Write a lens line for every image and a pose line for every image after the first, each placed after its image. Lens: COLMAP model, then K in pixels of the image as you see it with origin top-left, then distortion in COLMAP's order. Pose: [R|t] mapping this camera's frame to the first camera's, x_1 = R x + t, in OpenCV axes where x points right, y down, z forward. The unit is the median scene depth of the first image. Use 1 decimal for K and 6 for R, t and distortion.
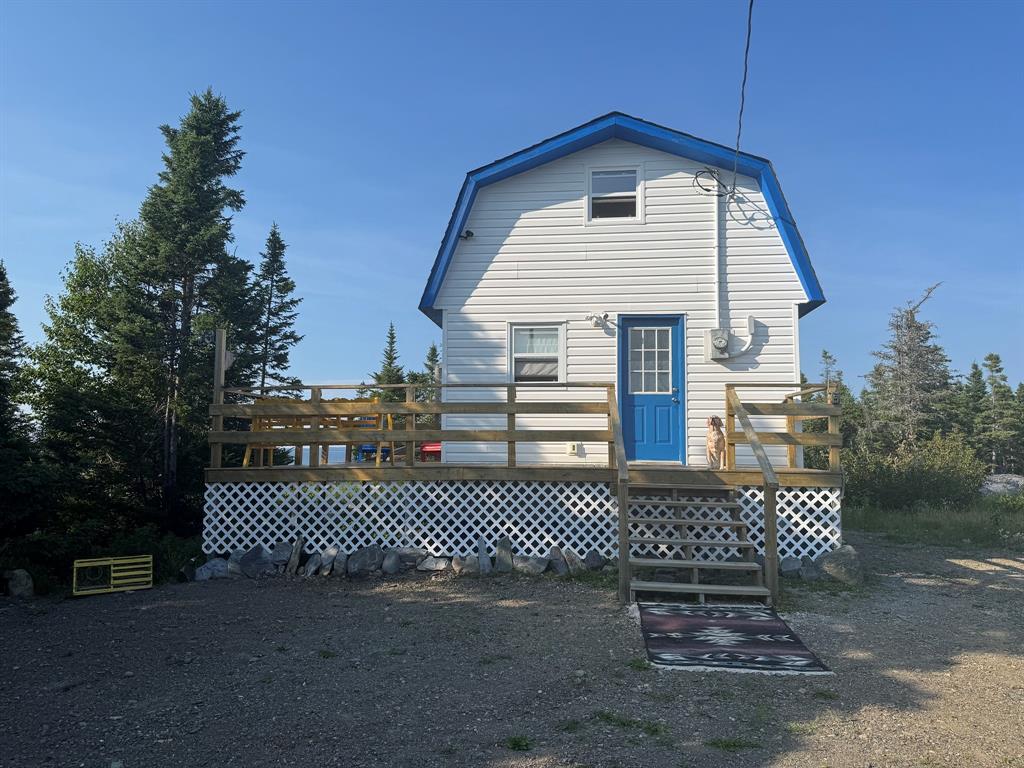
lens RADIAL K [[722.5, 0, 512.6], [0, 722.5, 383.6], [0, 0, 1]] dist [0.009997, -0.016530]
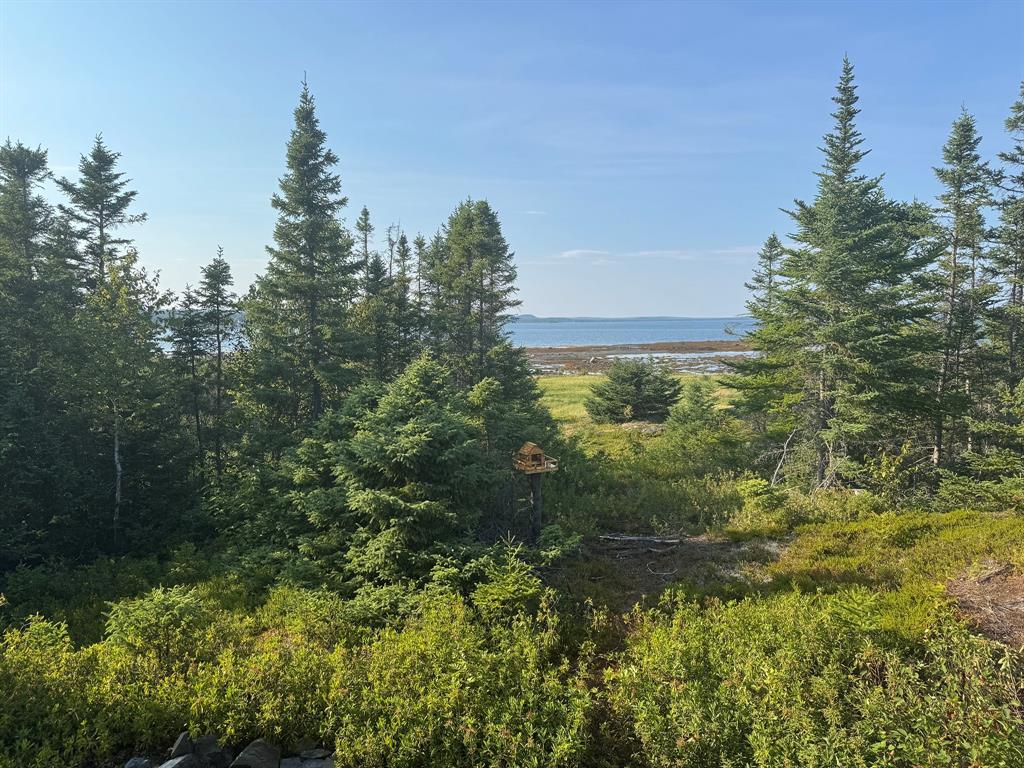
lens RADIAL K [[722.5, 0, 511.4], [0, 722.5, 402.1], [0, 0, 1]] dist [0.009997, -0.016530]
pose [[0.848883, 0.041606, -0.526941, -0.113259], [0.067008, 0.980384, 0.185355, 0.006512], [0.524317, -0.192653, 0.829443, 0.583998]]
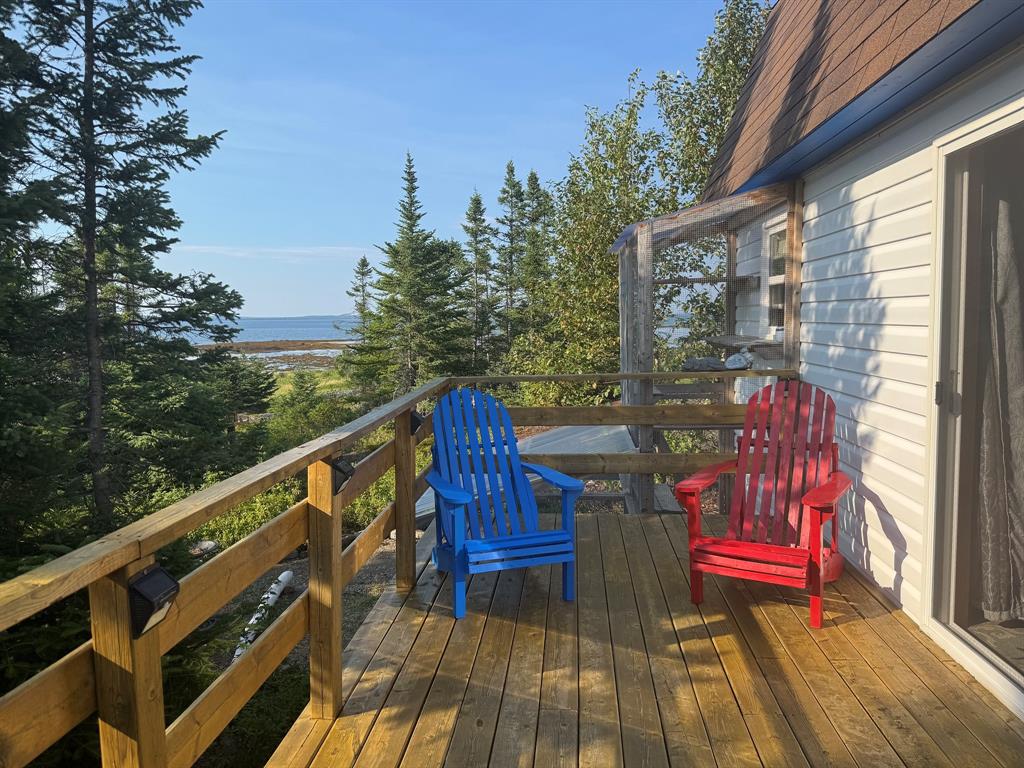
lens RADIAL K [[722.5, 0, 514.7], [0, 722.5, 381.9], [0, 0, 1]] dist [0.009997, -0.016530]
pose [[0.999303, -0.025274, 0.027486, -0.105154], [0.019745, 0.982441, 0.185528, -0.011060], [-0.031692, -0.184856, 0.982254, 0.402191]]
